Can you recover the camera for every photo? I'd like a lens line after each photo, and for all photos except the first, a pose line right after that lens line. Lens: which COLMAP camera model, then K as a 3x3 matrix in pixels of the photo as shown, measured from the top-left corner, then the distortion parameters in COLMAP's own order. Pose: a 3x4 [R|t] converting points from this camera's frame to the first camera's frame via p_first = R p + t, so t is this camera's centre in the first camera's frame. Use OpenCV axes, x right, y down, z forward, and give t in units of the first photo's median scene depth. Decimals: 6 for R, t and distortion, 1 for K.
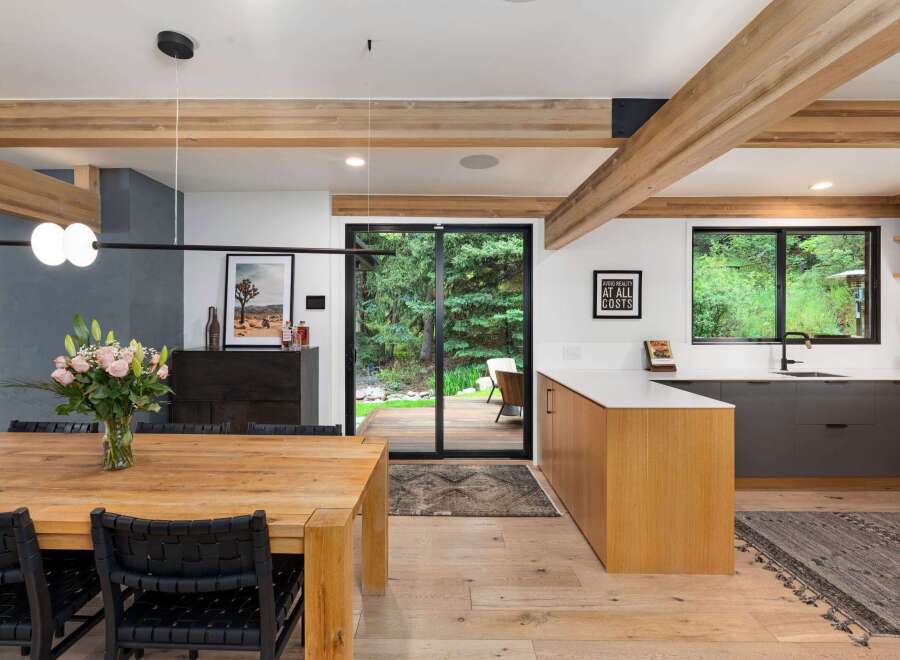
lens RADIAL K [[408.4, 0, 437.4], [0, 408.4, 324.7], [0, 0, 1]] dist [-0.012026, 0.000011]
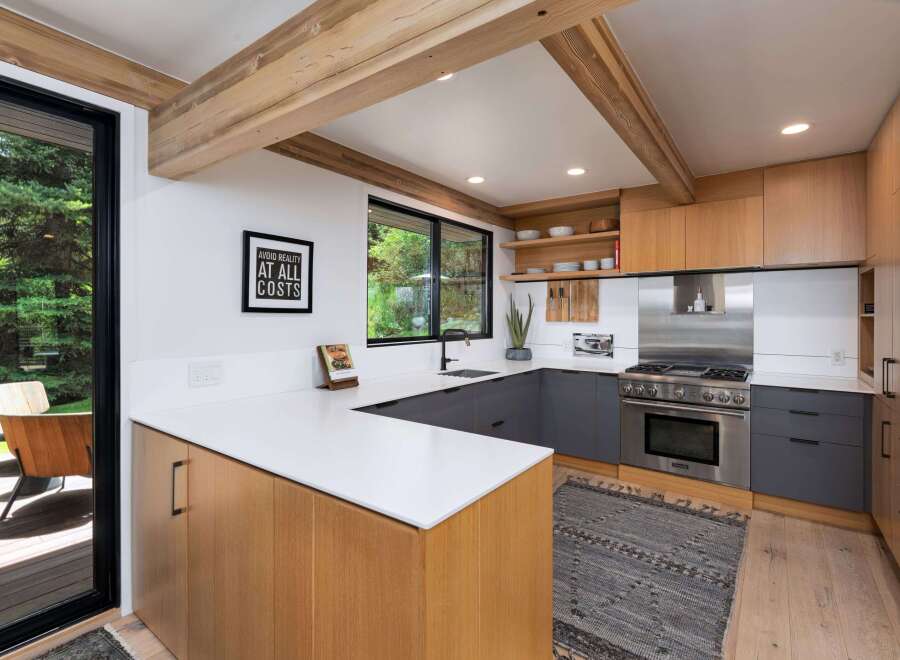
lens RADIAL K [[440.6, 0, 450.0], [0, 440.6, 318.6], [0, 0, 1]] dist [-0.001386, 0.000243]
pose [[0.580793, 0.000045, 0.814051, 0.038816], [0.003833, 0.999989, -0.002790, -0.002841], [-0.814042, 0.004740, 0.580787, 0.394961]]
